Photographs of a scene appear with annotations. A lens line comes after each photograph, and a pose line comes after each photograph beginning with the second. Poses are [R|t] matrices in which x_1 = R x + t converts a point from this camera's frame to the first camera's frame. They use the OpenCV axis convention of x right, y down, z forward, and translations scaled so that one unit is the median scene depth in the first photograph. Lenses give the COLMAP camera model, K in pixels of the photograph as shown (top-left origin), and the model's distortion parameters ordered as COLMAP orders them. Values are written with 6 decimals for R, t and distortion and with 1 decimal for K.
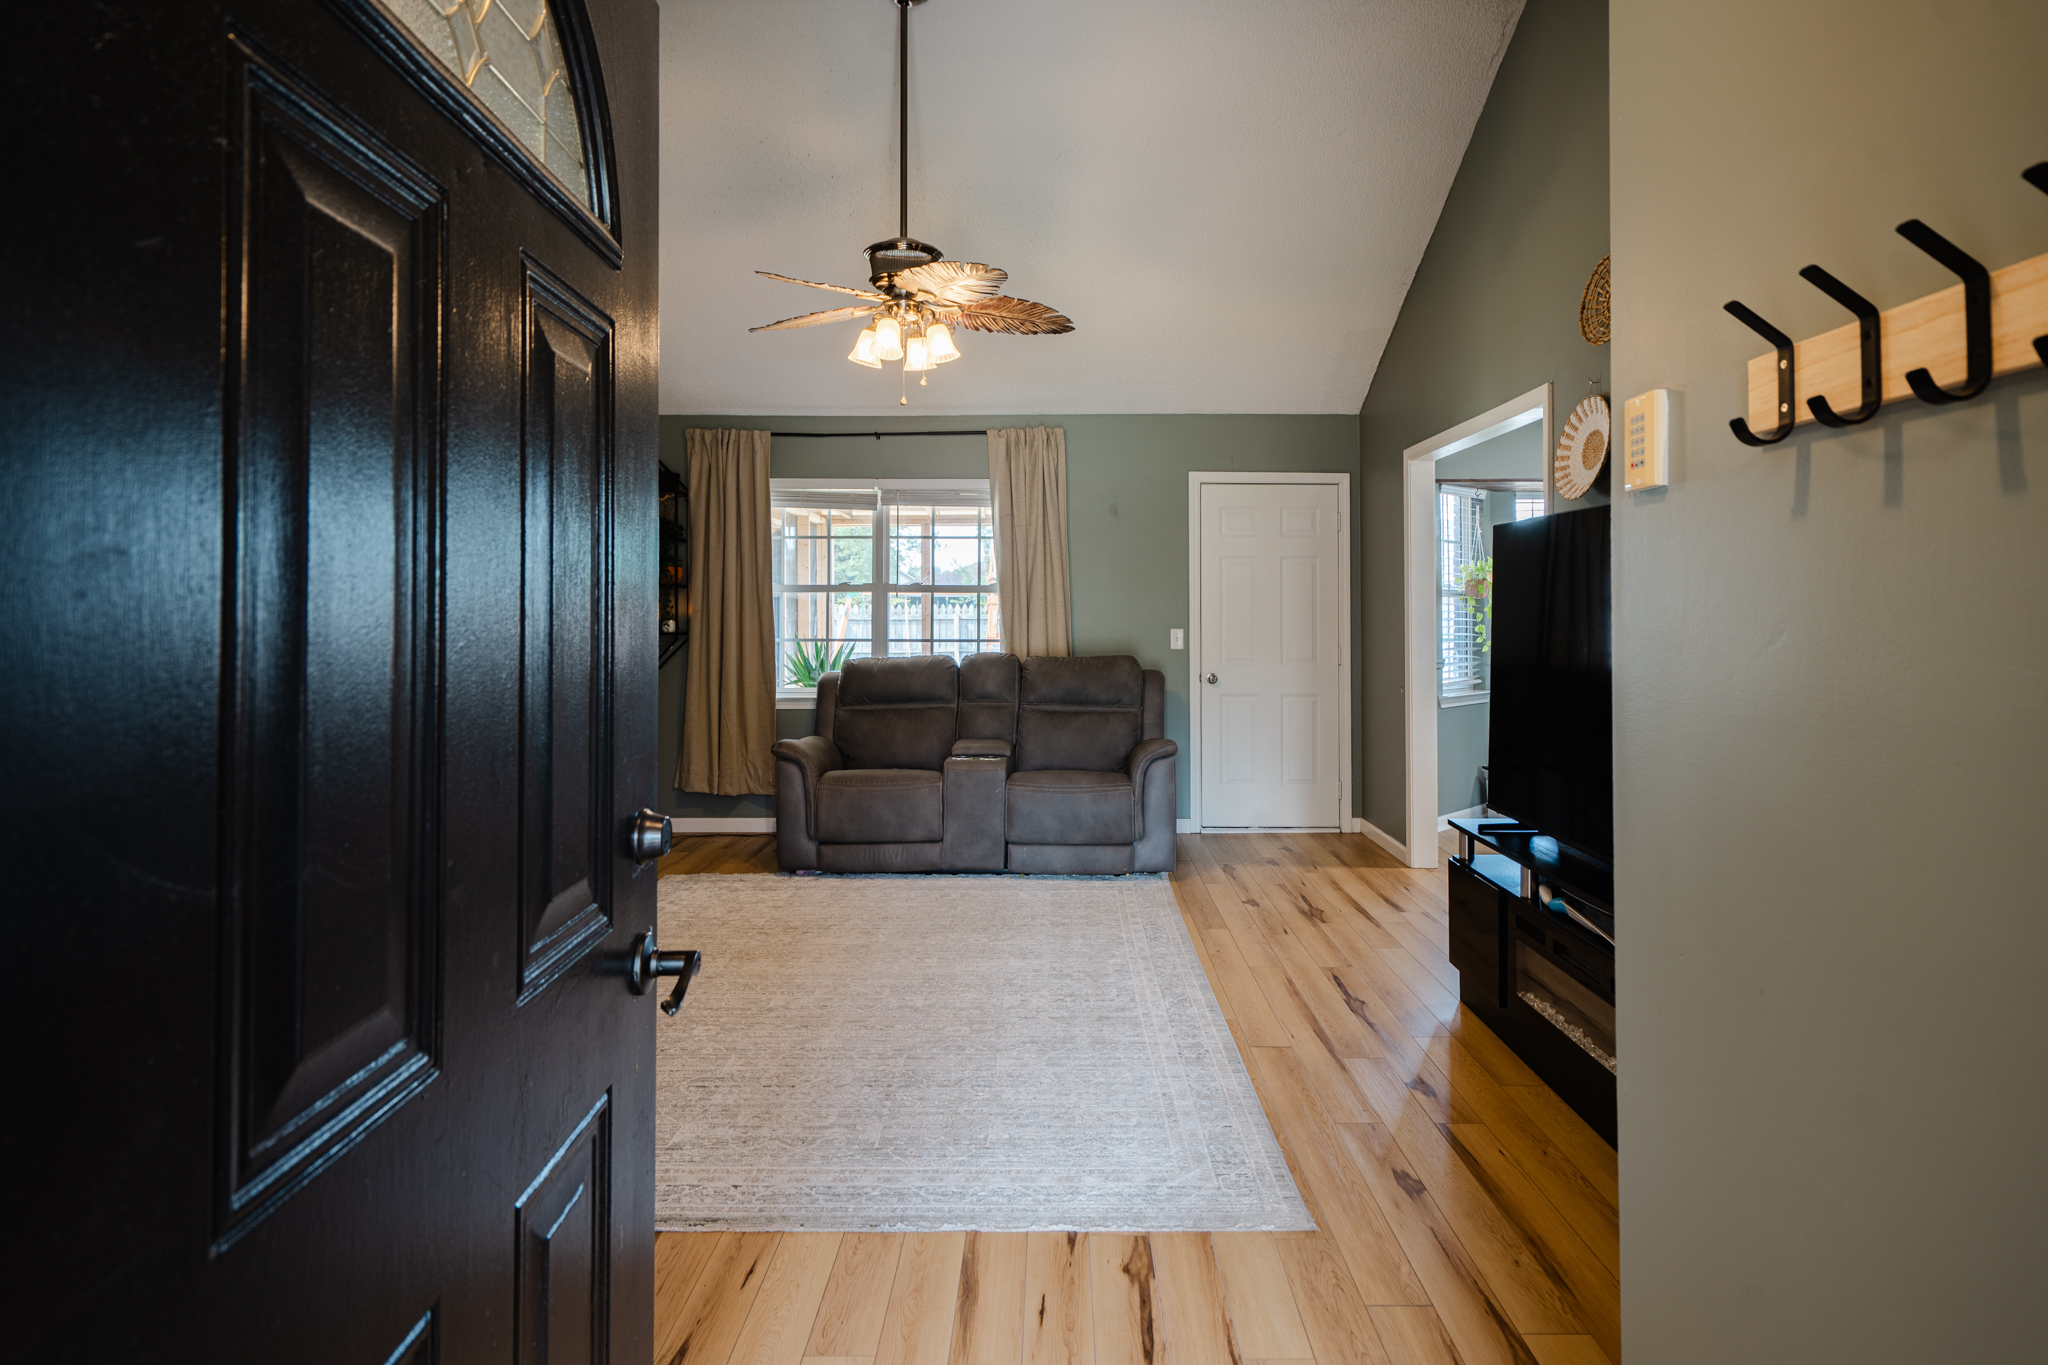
lens RADIAL K [[1077.8, 0, 1027.8], [0, 1077.8, 595.9], [0, 0, 1]] dist [0.003063, 0.000872]
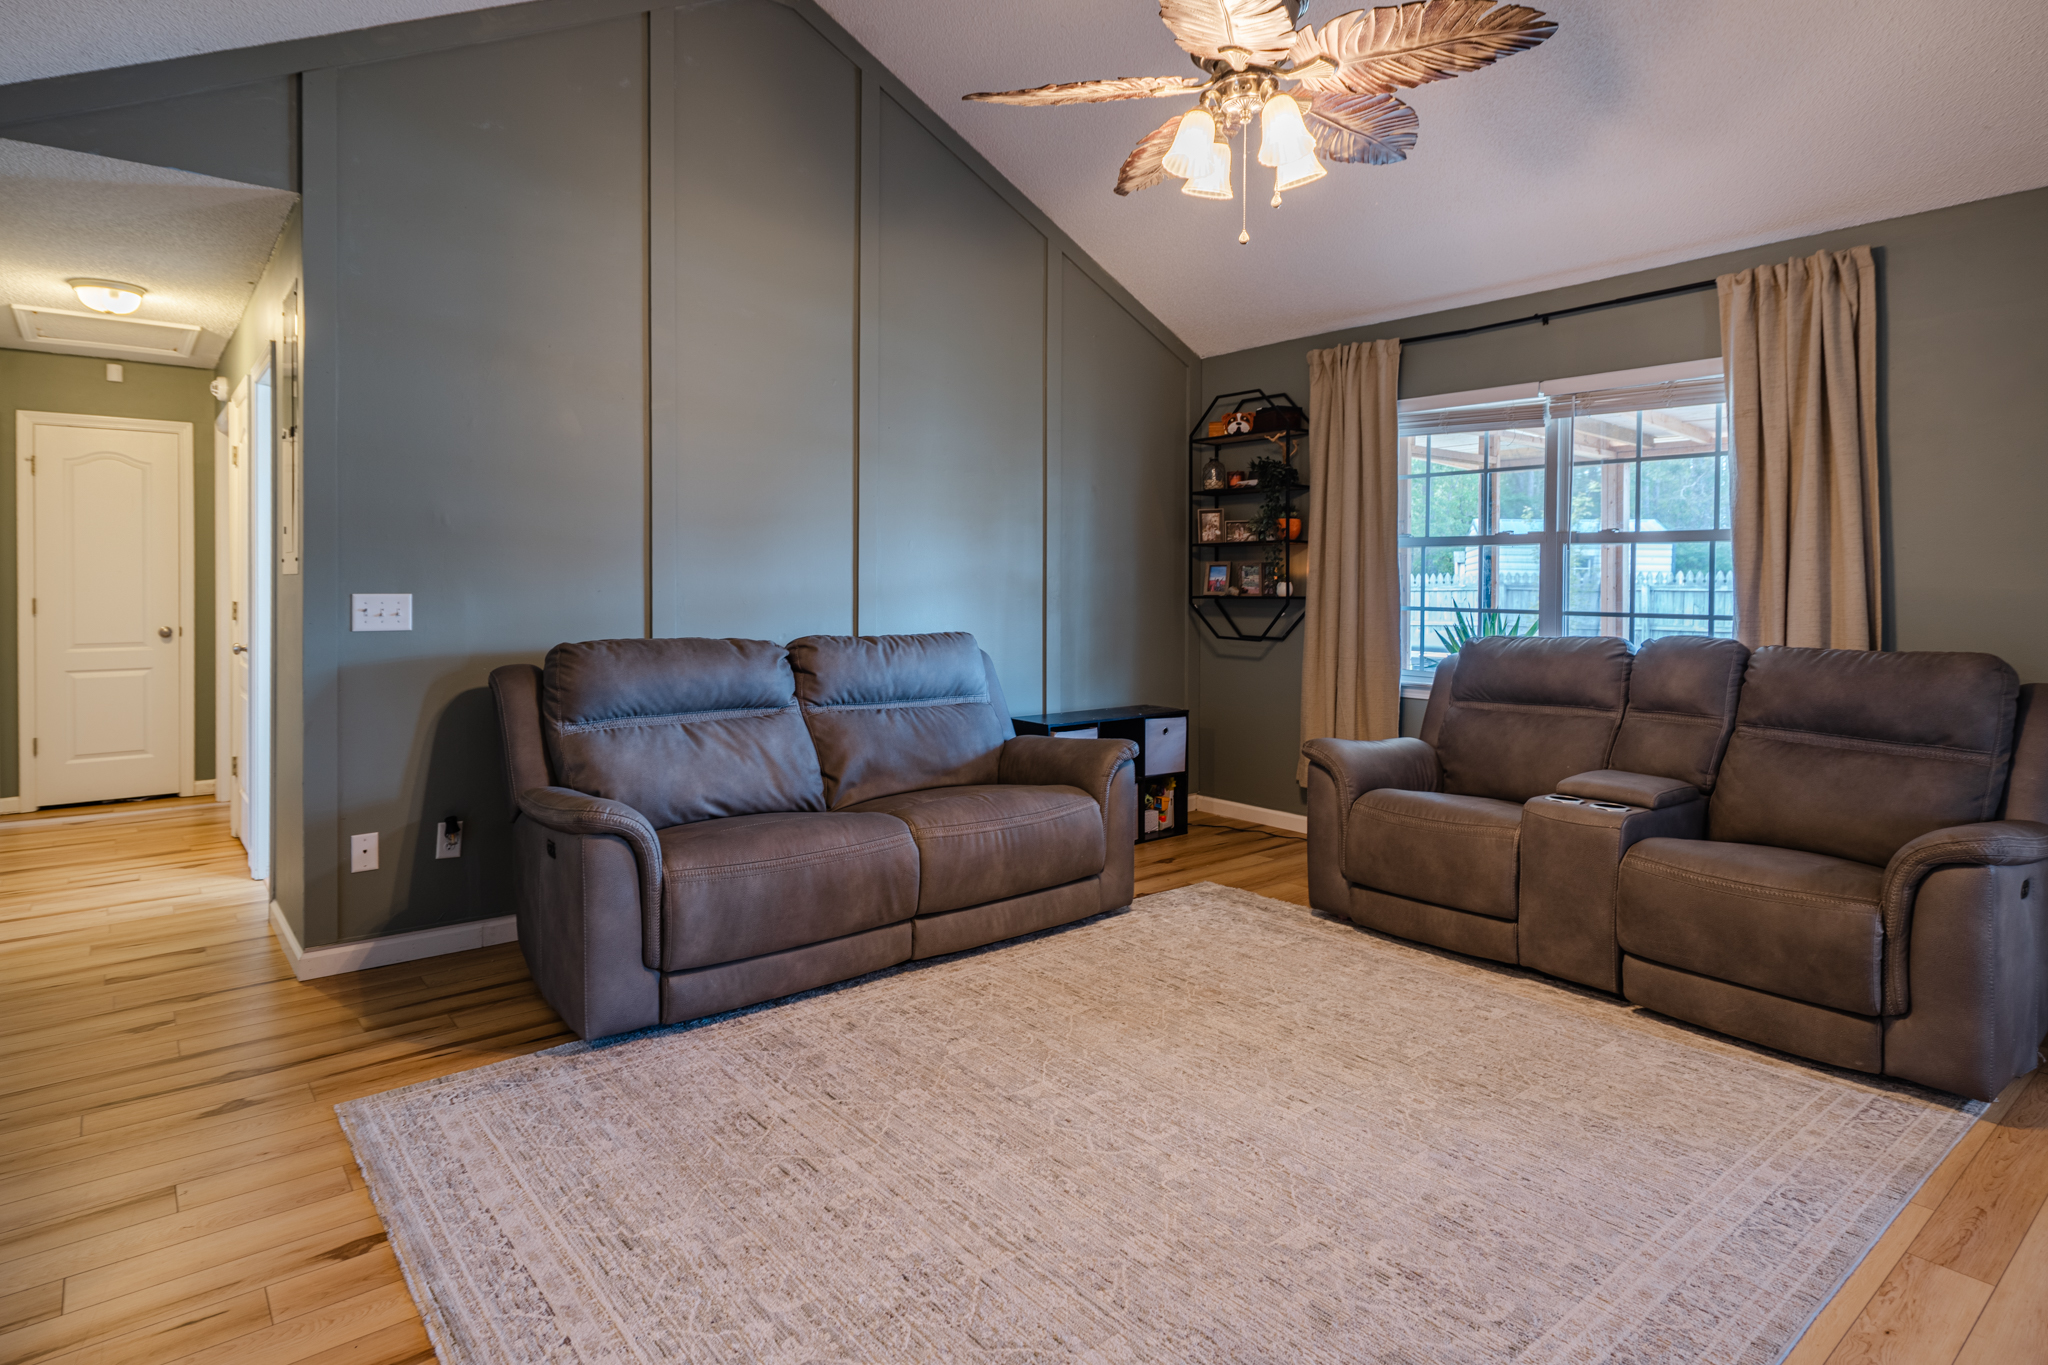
lens RADIAL K [[1077.8, 0, 1027.8], [0, 1077.8, 595.9], [0, 0, 1]] dist [0.003063, 0.000872]
pose [[0.645174, 0.012377, -0.763936, 0.196521], [0.009295, 0.999668, 0.024046, 0.011423], [0.763979, -0.022614, 0.644844, 0.316449]]
